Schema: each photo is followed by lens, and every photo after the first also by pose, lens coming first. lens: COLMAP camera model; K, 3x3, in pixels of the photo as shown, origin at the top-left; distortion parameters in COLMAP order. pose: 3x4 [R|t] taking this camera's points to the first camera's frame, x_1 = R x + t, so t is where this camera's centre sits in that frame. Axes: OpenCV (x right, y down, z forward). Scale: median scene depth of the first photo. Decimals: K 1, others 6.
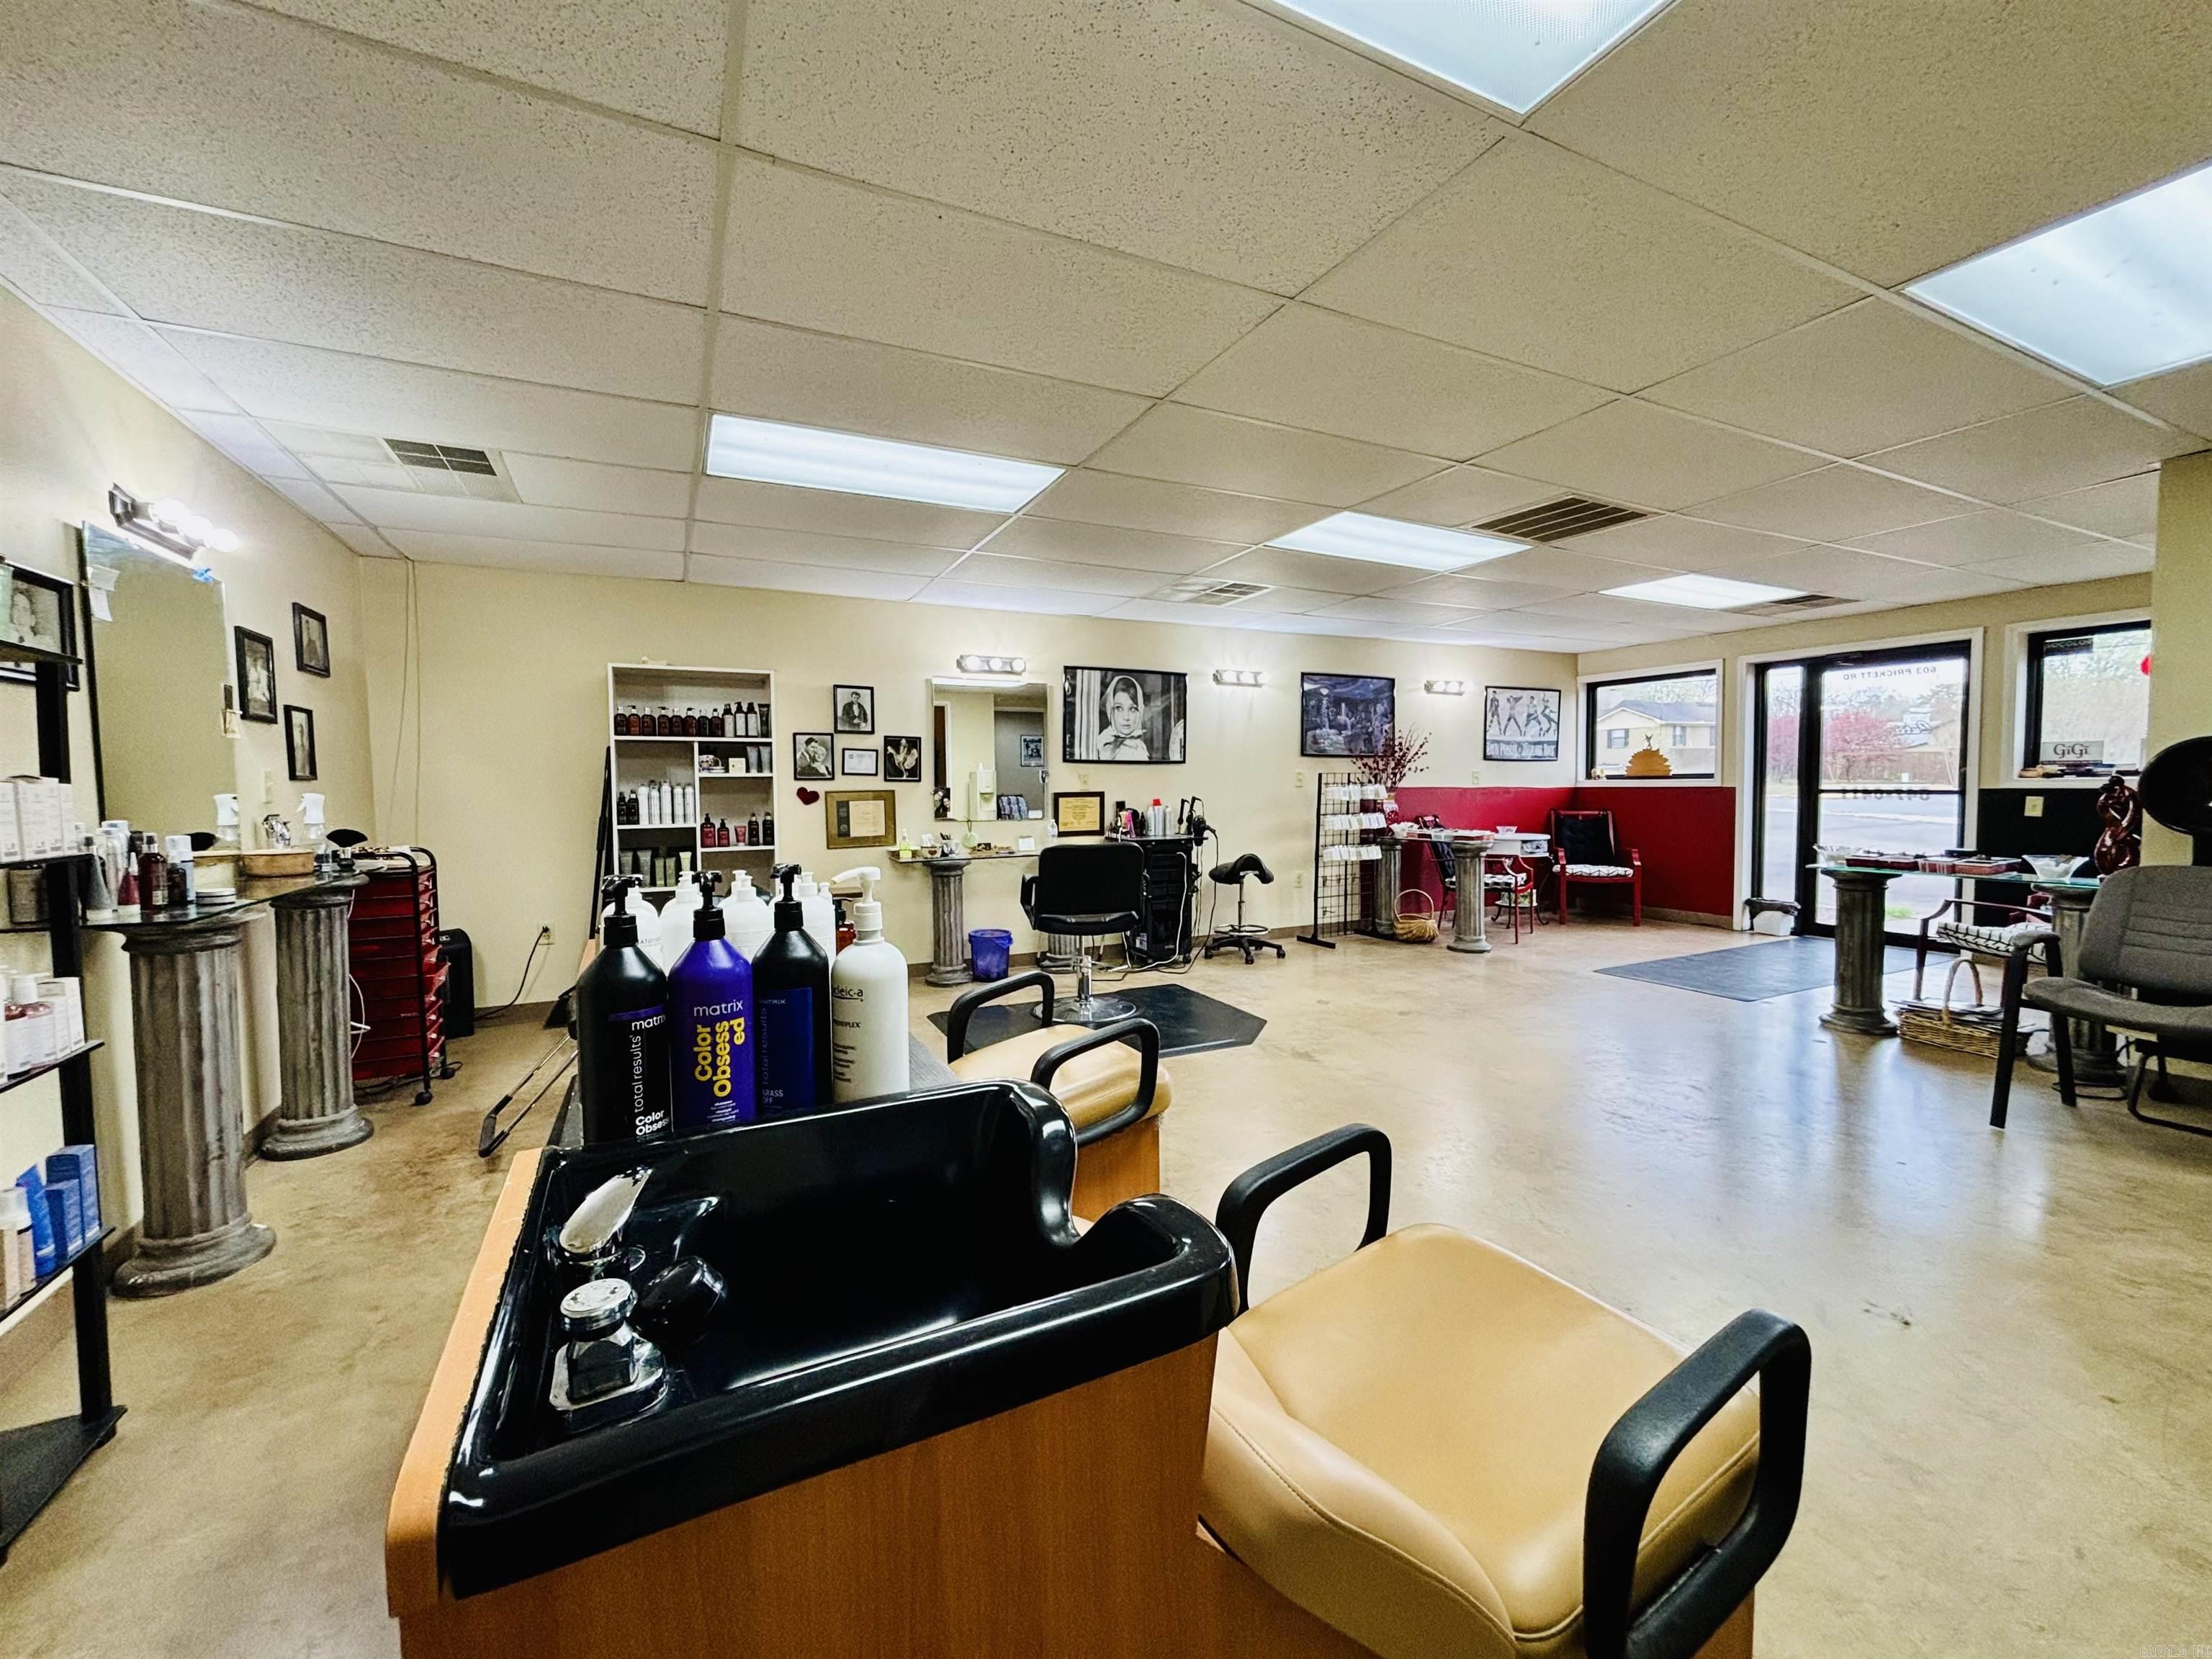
lens RADIAL K [[890.5, 0, 1099.3], [0, 890.5, 829.8], [0, 0, 1]] dist [0.002200, -0.000328]
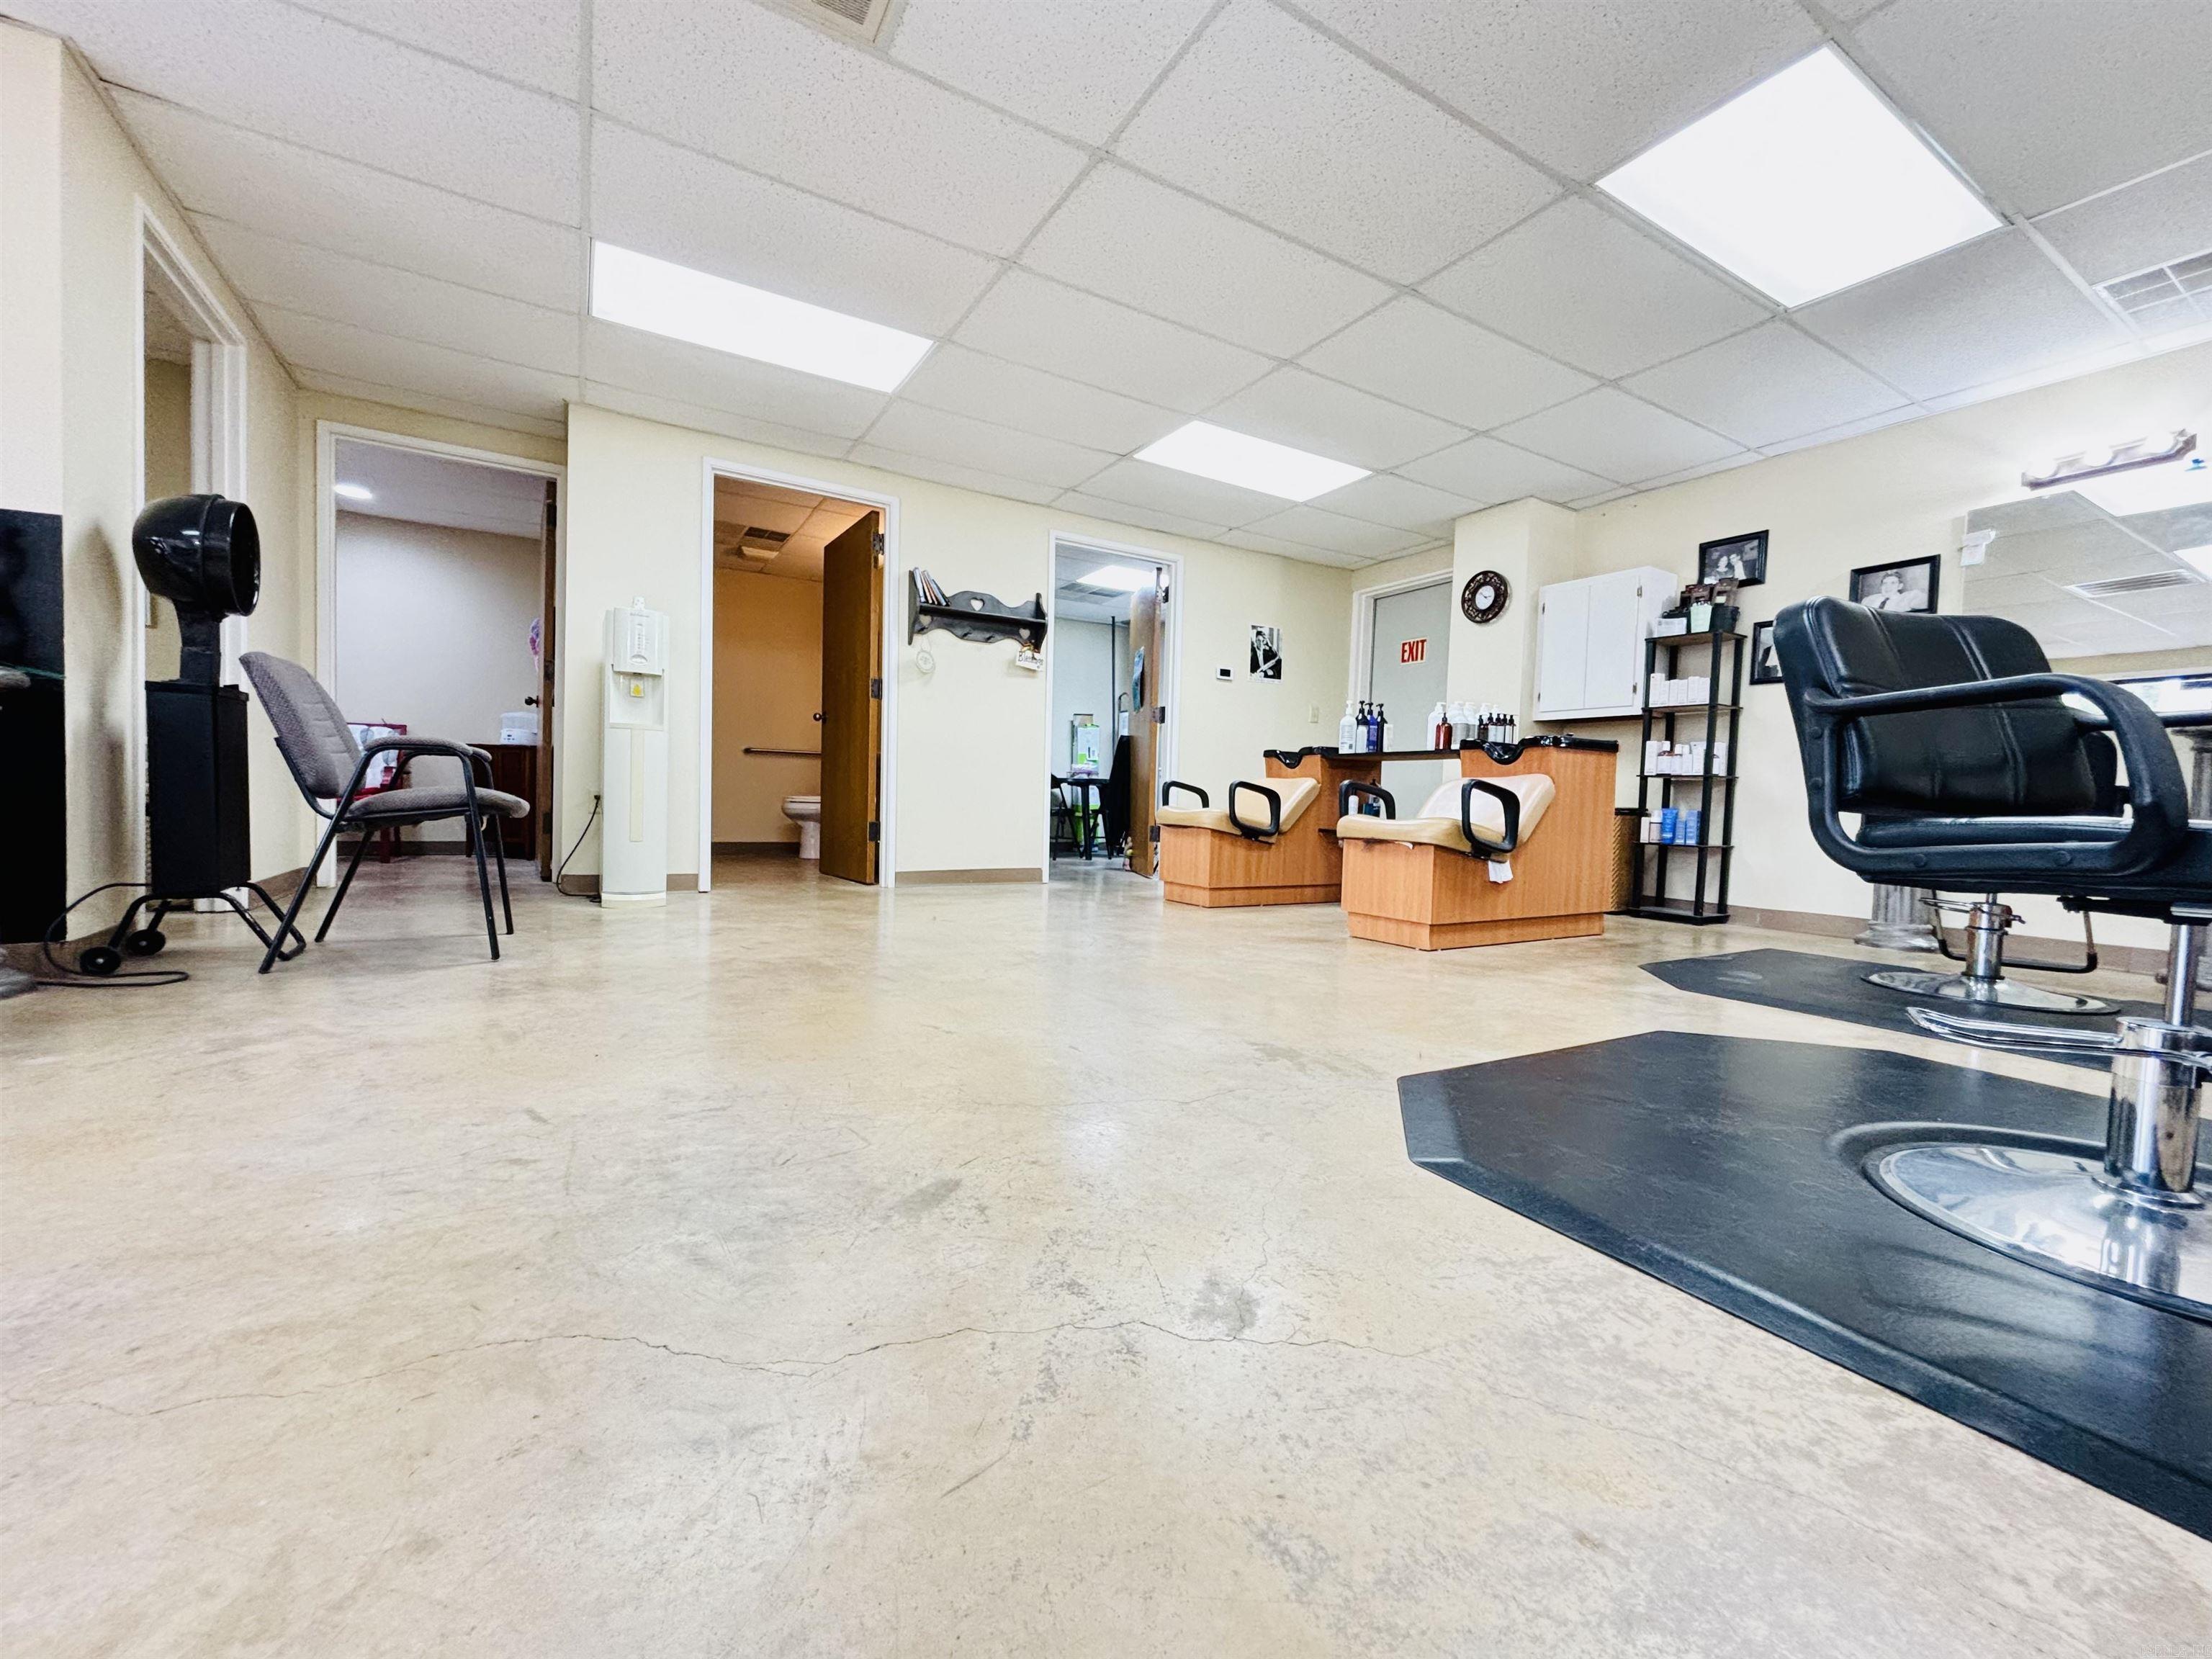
lens RADIAL K [[890.5, 0, 1098.1], [0, 890.5, 827.7], [0, 0, 1]] dist [0.002200, -0.000328]
pose [[-0.996871, -0.017047, -0.077186, 0.266276], [-0.023547, 0.996180, 0.084092, 0.063927], [0.075458, 0.085646, -0.993464, 1.062290]]
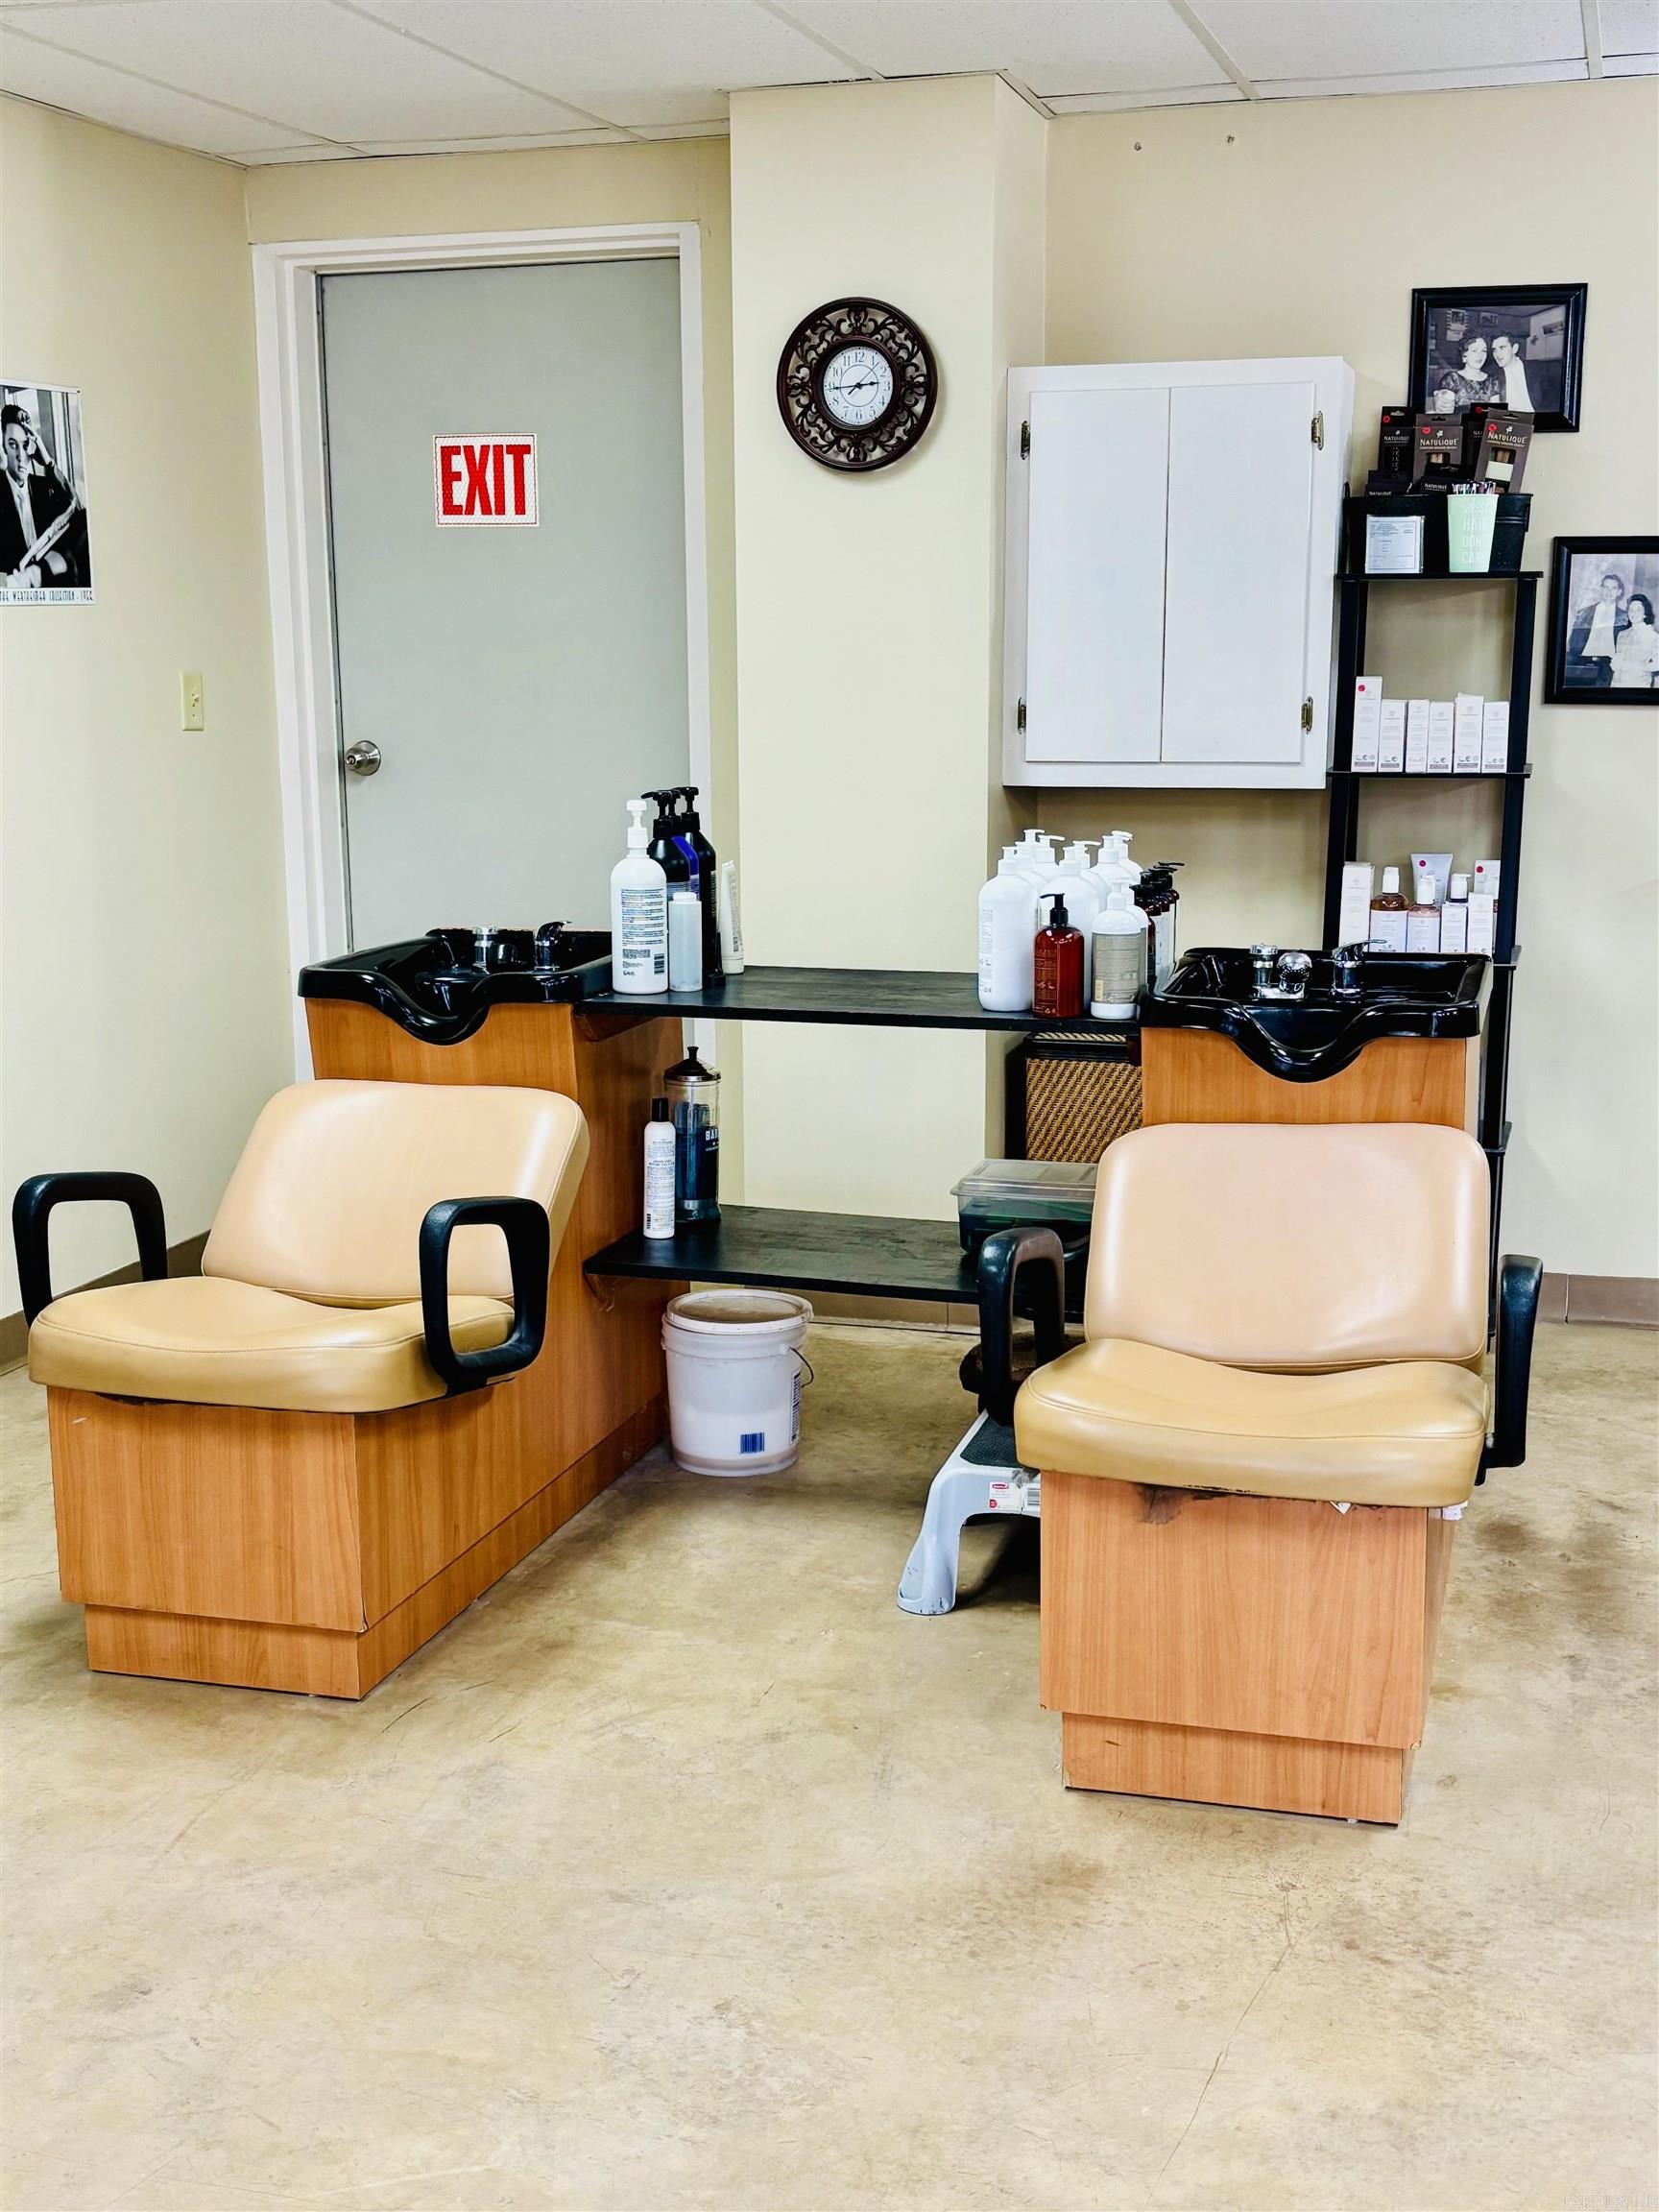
lens RADIAL K [[2553.5, 0, 872.3], [0, 2553.5, 1084.3], [0, 0, 1]] dist [0.069057, 0.000000]
pose [[-0.676493, 0.146094, -0.721813, 0.432443], [-0.023679, 0.975304, 0.219593, -0.073818], [0.736068, 0.165645, -0.656327, 0.720456]]
